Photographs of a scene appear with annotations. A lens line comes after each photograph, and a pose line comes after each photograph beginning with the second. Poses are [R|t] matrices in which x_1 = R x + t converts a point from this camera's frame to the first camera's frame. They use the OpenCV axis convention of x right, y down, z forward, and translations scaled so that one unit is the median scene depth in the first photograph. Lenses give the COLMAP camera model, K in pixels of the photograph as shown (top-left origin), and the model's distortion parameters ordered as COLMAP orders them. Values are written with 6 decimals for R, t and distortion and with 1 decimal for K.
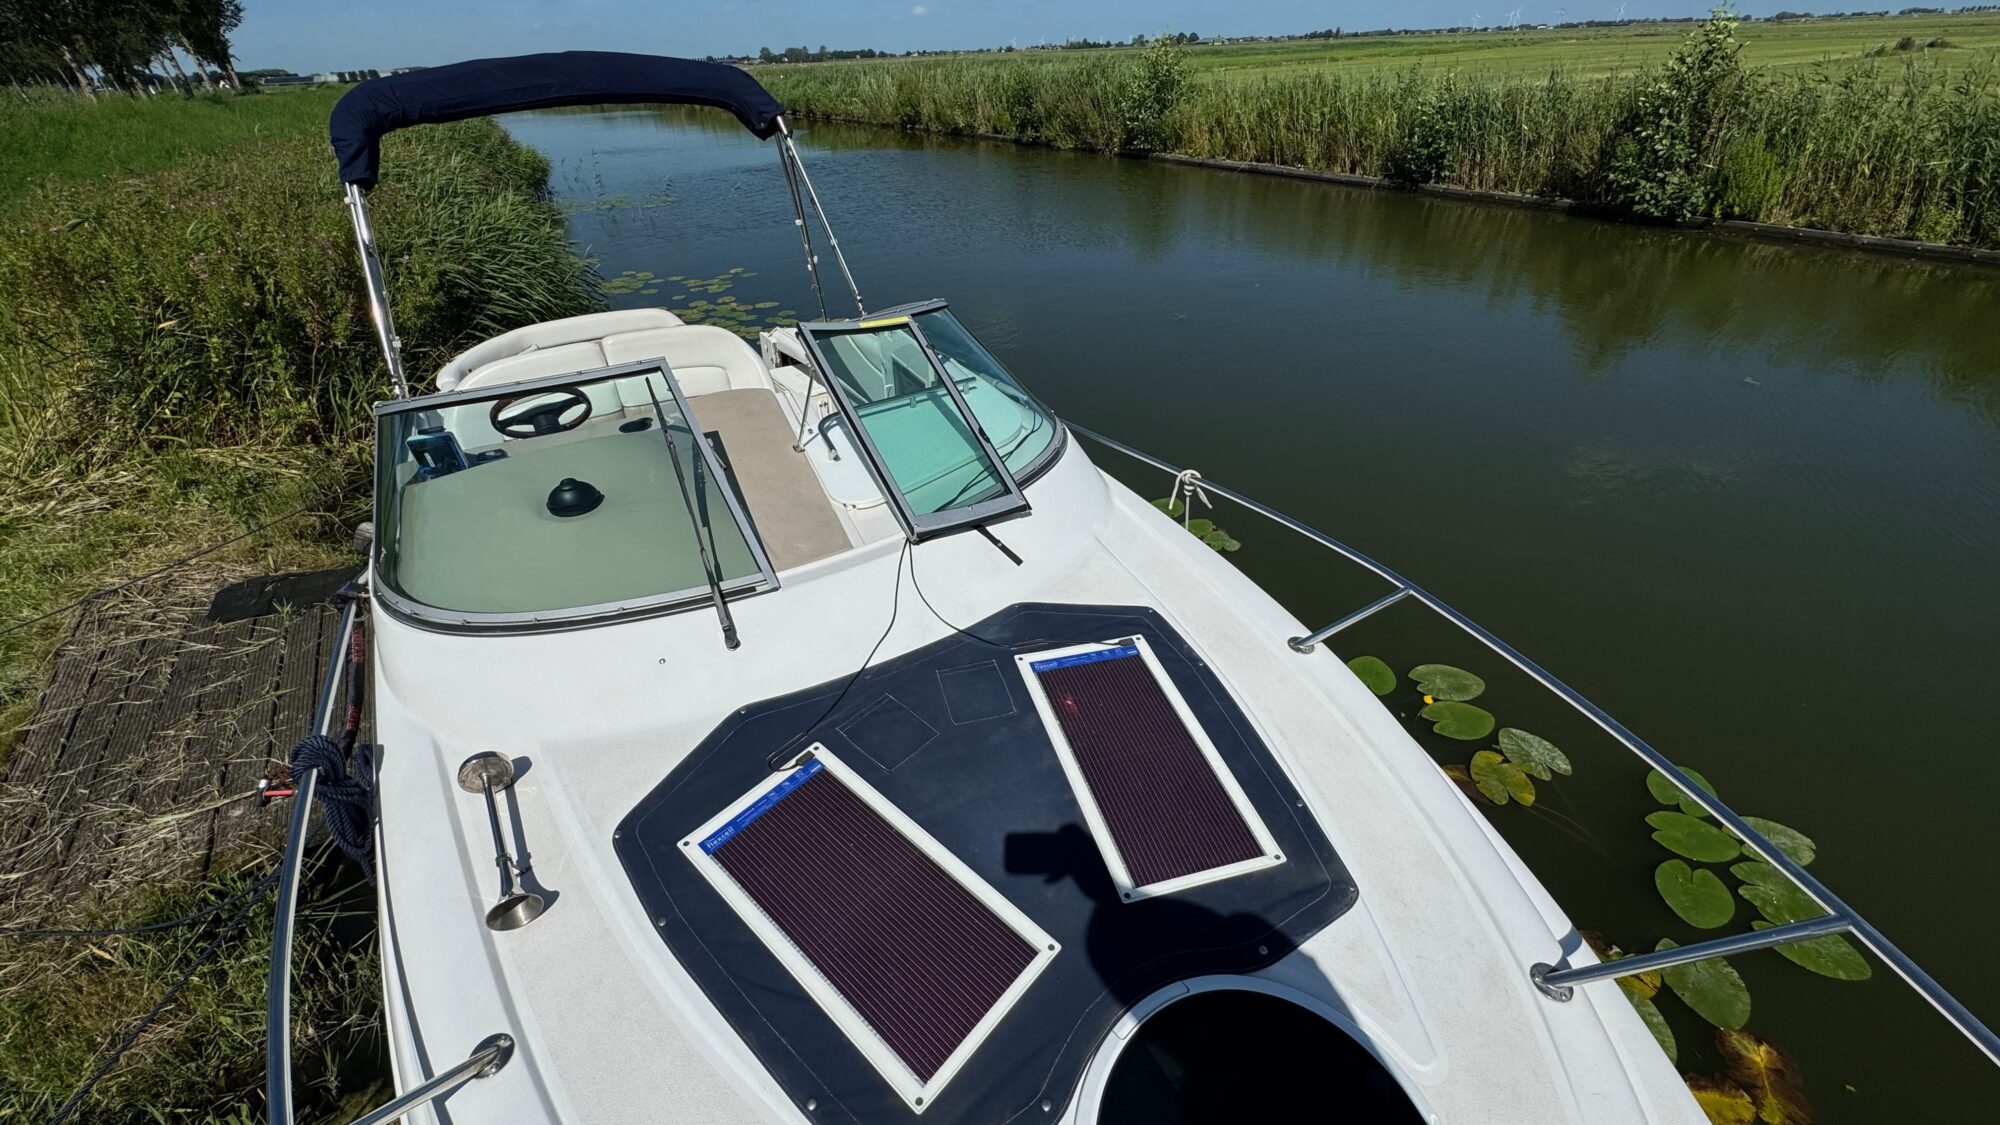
lens RADIAL K [[782.9, 0, 1000.0], [0, 782.9, 562.5], [0, 0, 1]] dist [0.015473, -0.000188]
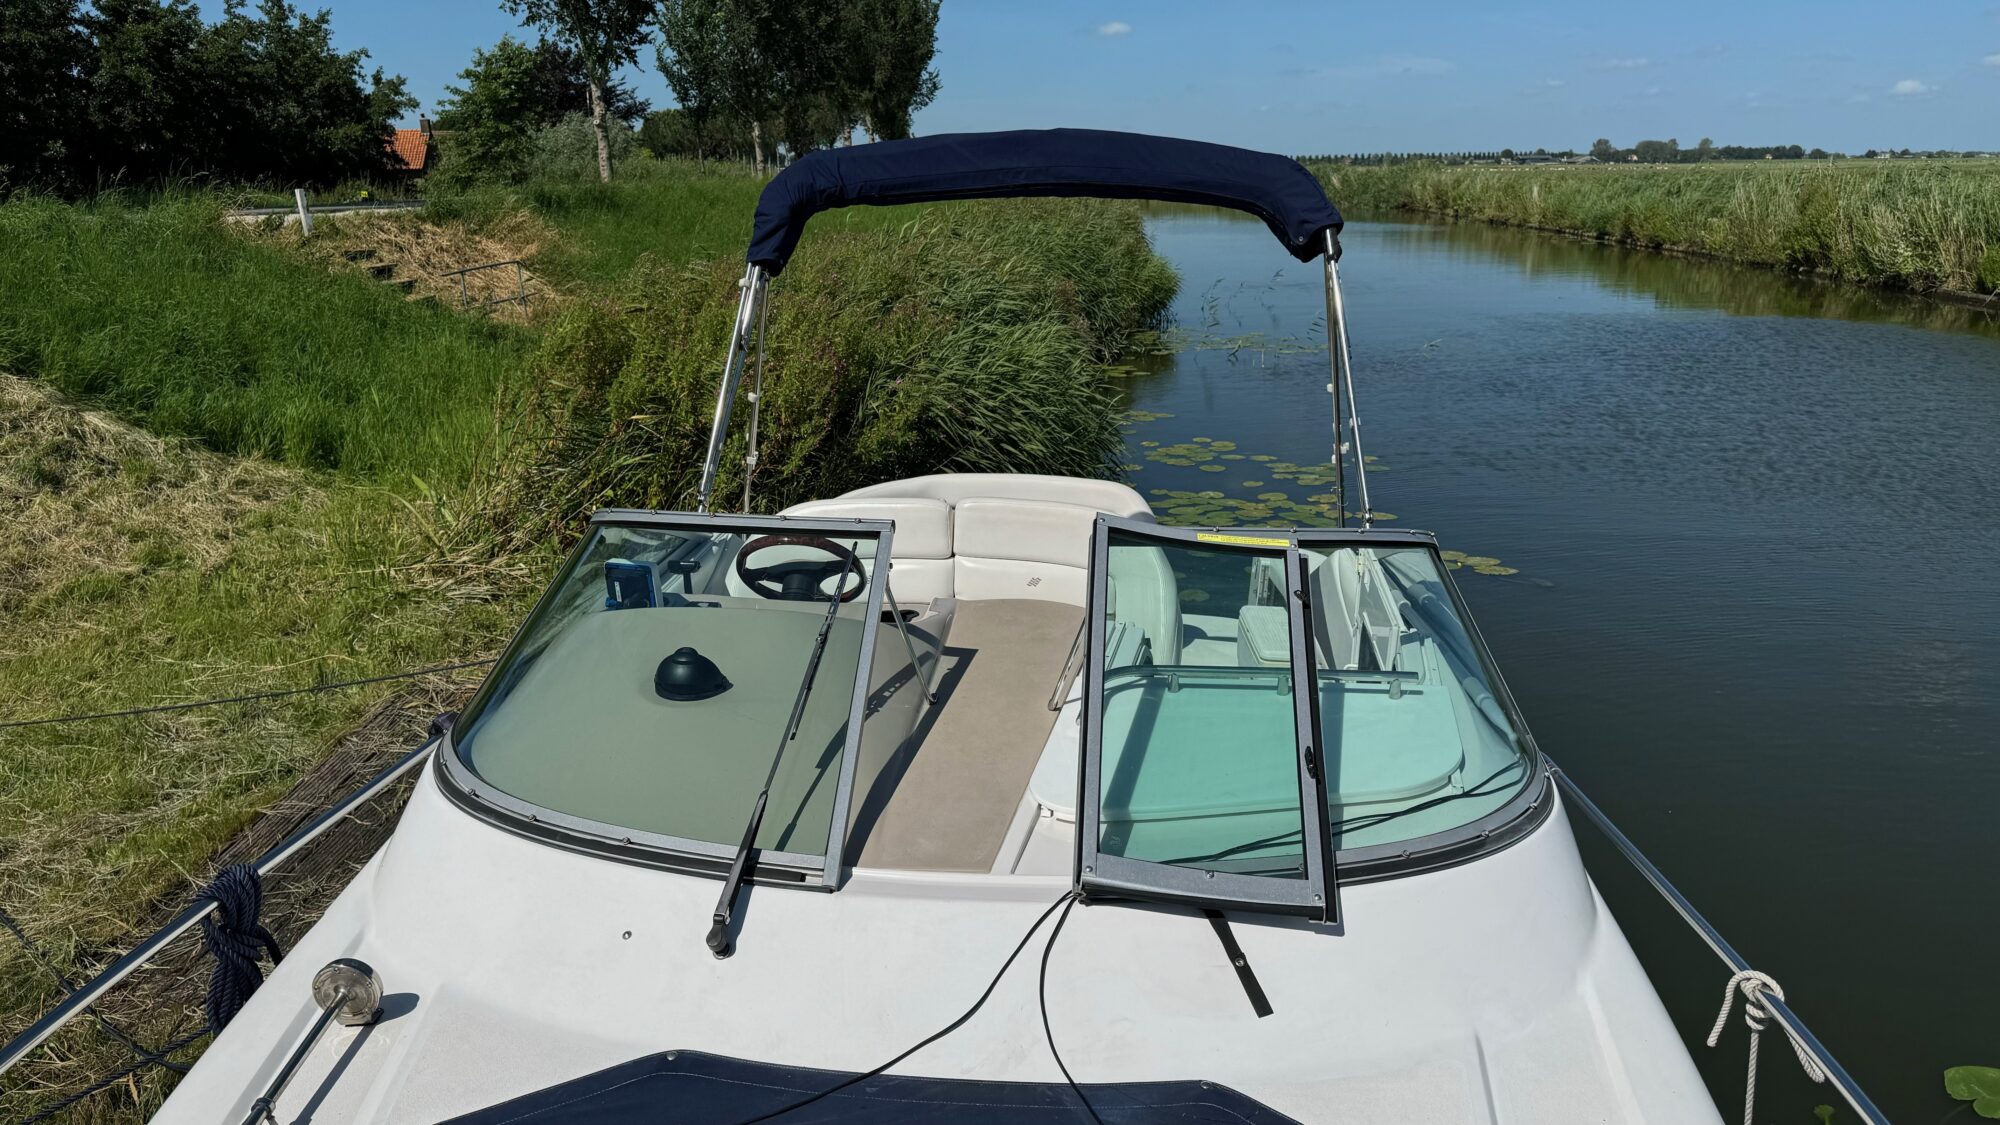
lens RADIAL K [[1446.8, 0, 1000.0], [0, 1446.8, 562.5], [0, 0, 1]] dist [0.035596, 0.002620]
pose [[0.804992, 0.193227, -0.560938, 0.240353], [-0.347399, 0.919955, -0.181648, -0.024593], [0.480939, 0.341095, 0.807683, 0.046942]]
